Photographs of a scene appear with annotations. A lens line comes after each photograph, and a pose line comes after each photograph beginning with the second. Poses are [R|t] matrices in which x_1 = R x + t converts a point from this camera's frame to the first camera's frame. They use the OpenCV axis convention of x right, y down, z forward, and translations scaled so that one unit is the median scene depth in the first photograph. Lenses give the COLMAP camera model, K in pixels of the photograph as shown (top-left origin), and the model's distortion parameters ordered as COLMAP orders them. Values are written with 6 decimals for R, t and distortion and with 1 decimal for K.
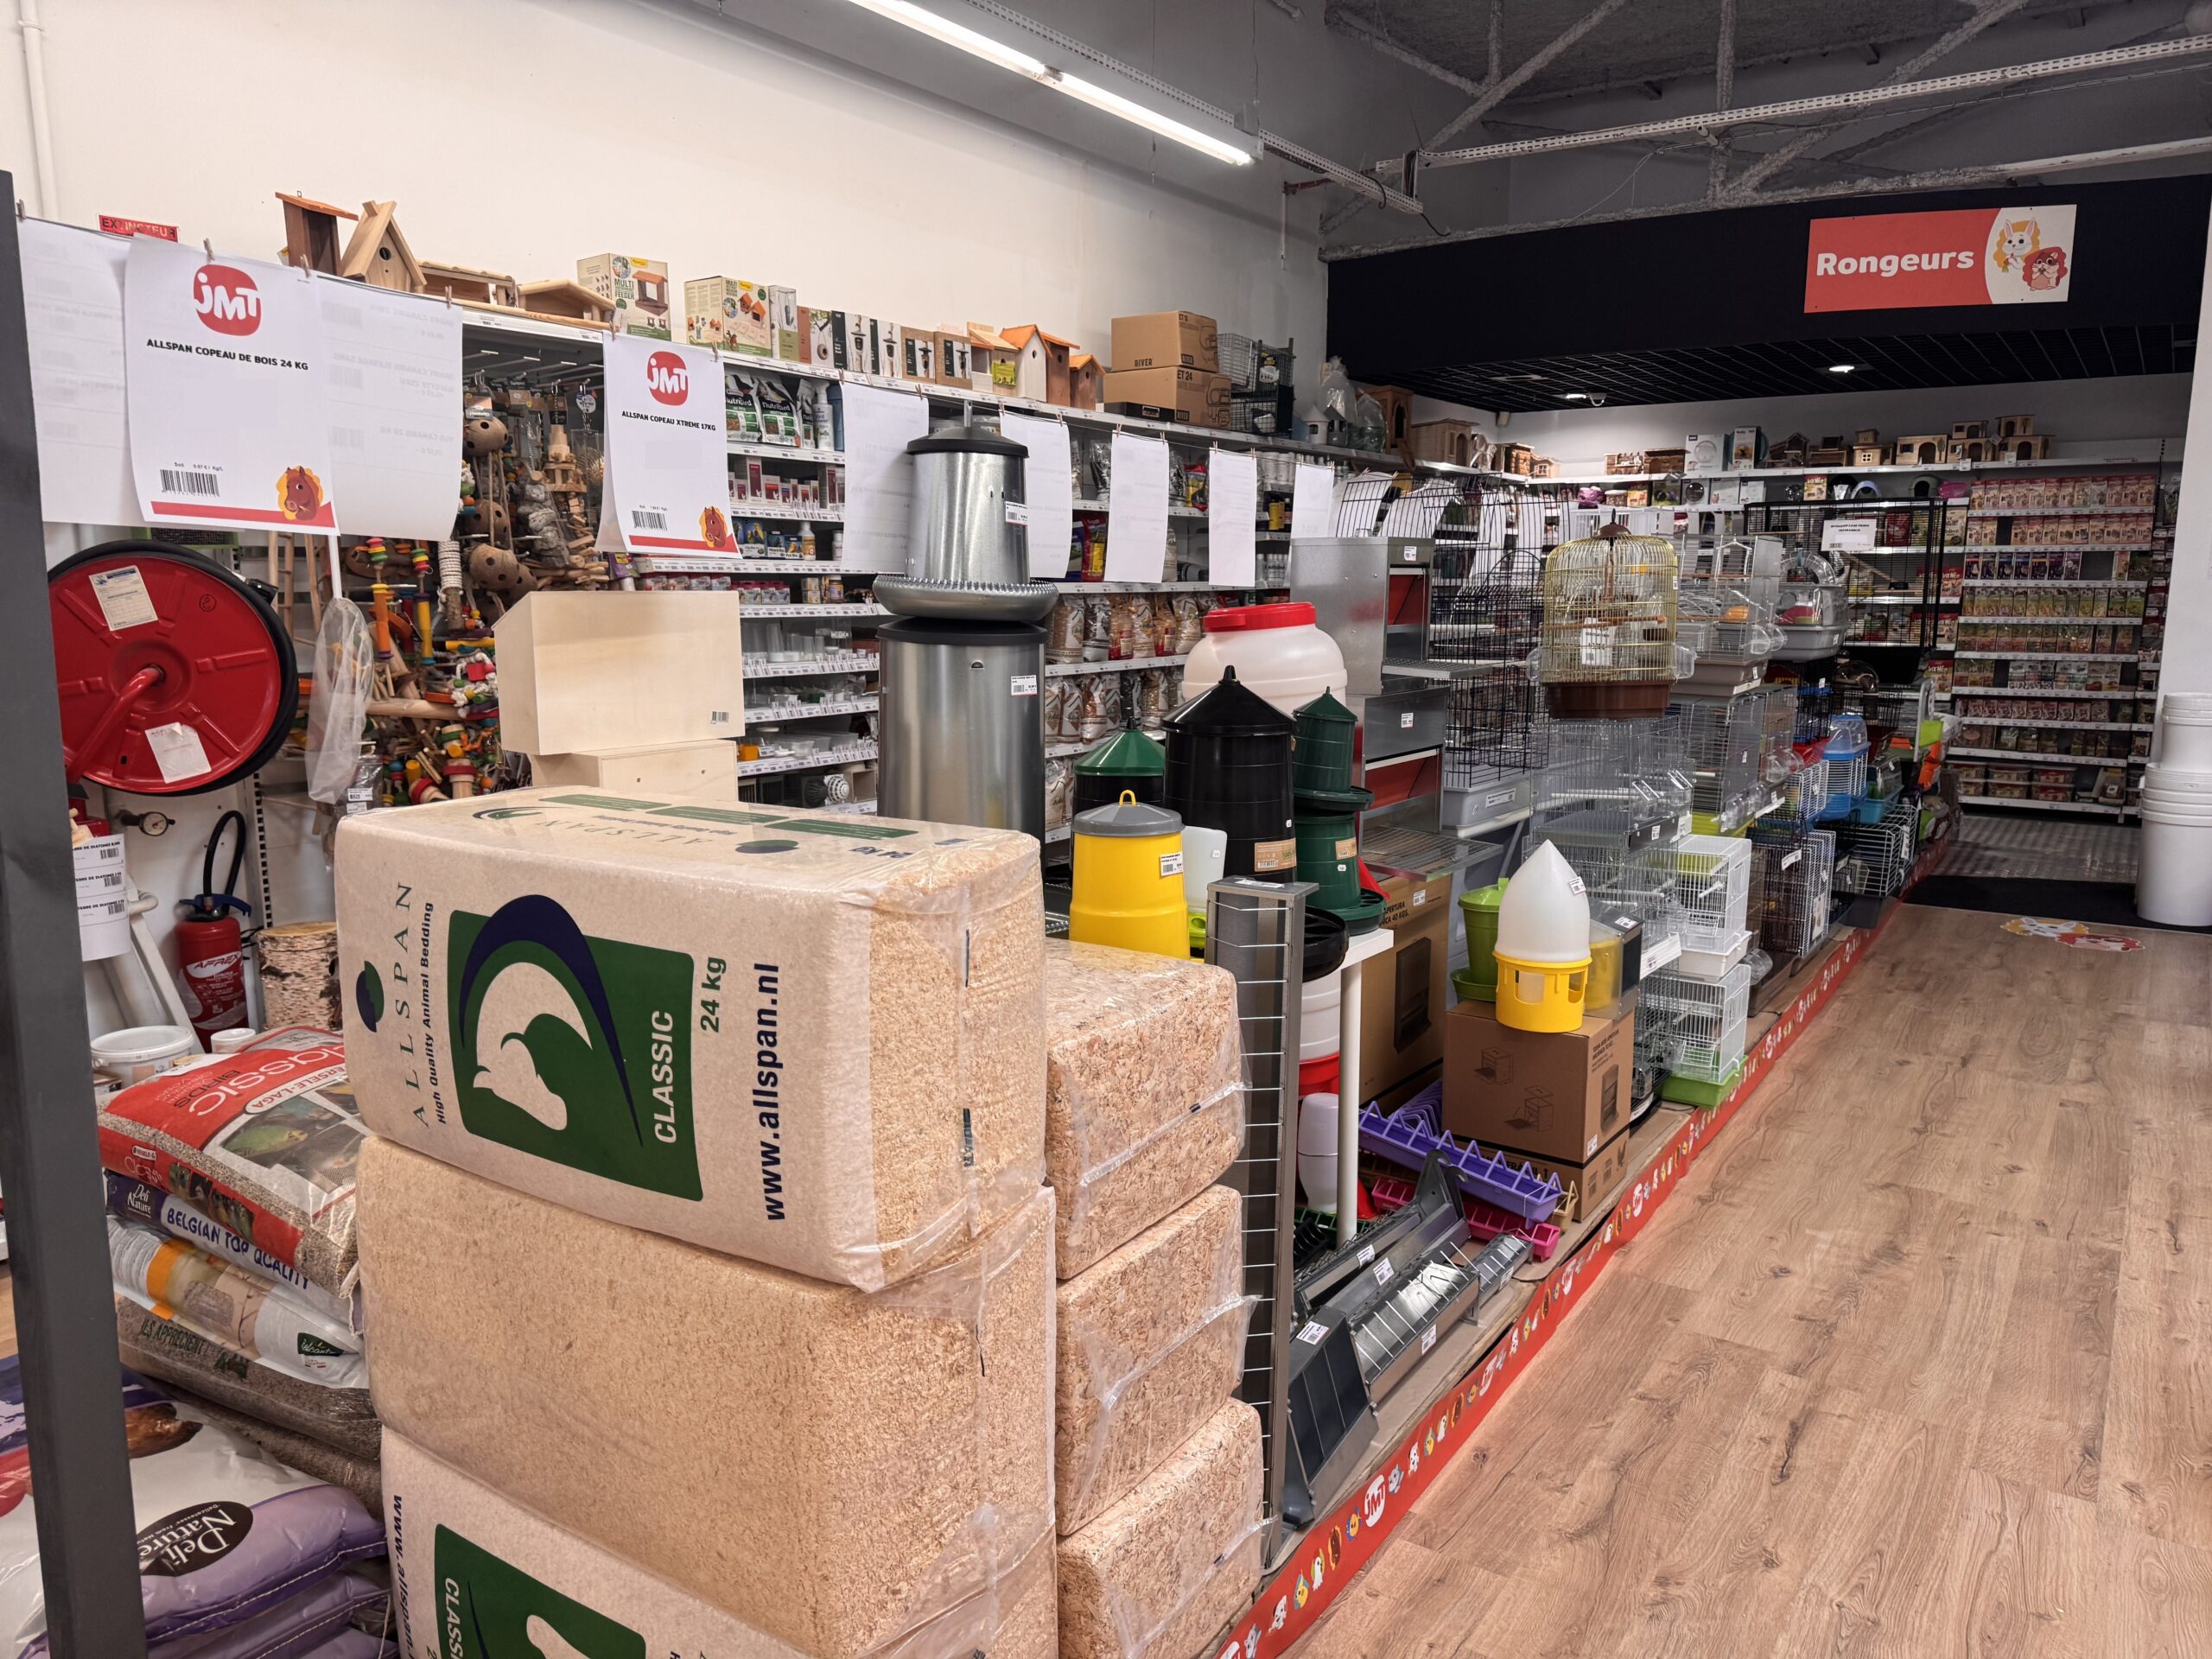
lens RADIAL K [[1578.9, 0, 1106.0], [0, 1578.9, 829.5], [0, 0, 1]] dist [-0.004271, 0.004192]
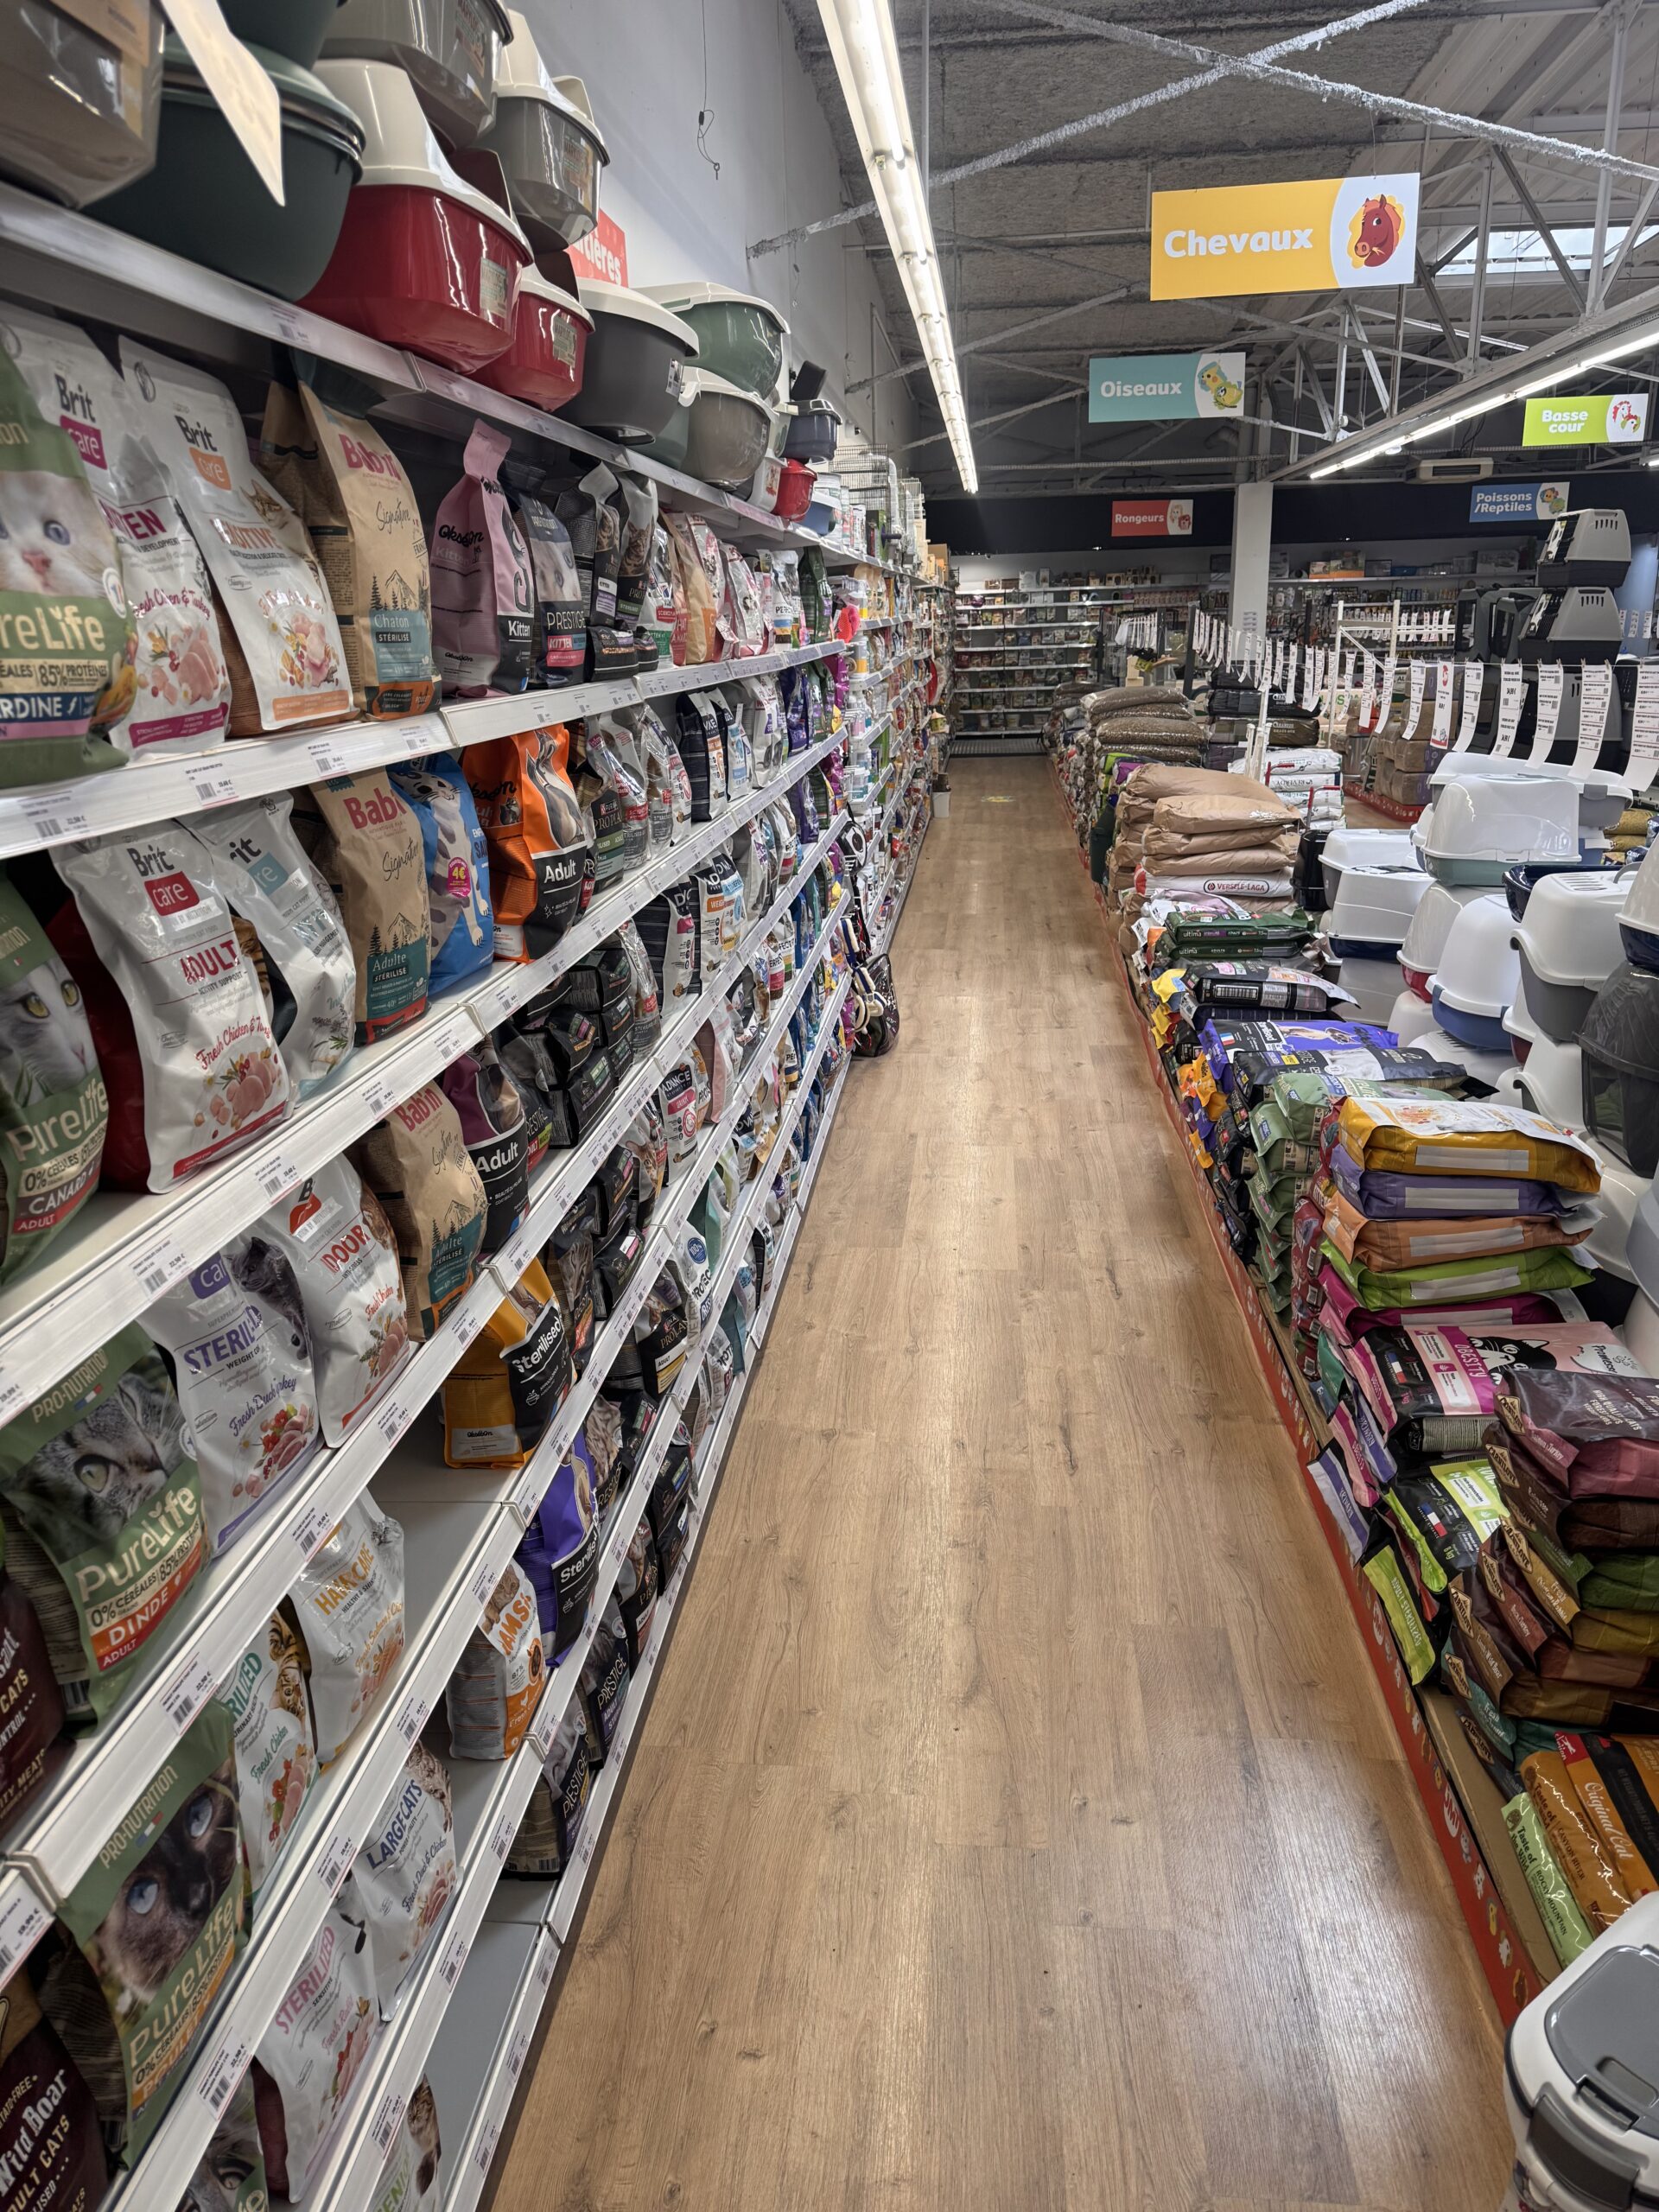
lens RADIAL K [[1578.9, 0, 829.5], [0, 1578.9, 1106.0], [0, 0, 1]] dist [-0.004271, 0.004192]
pose [[0.882556, -0.162549, 0.441218, -1.086416], [0.103742, 0.982537, 0.154464, 0.134108], [-0.458621, -0.090550, 0.884006, -1.024360]]
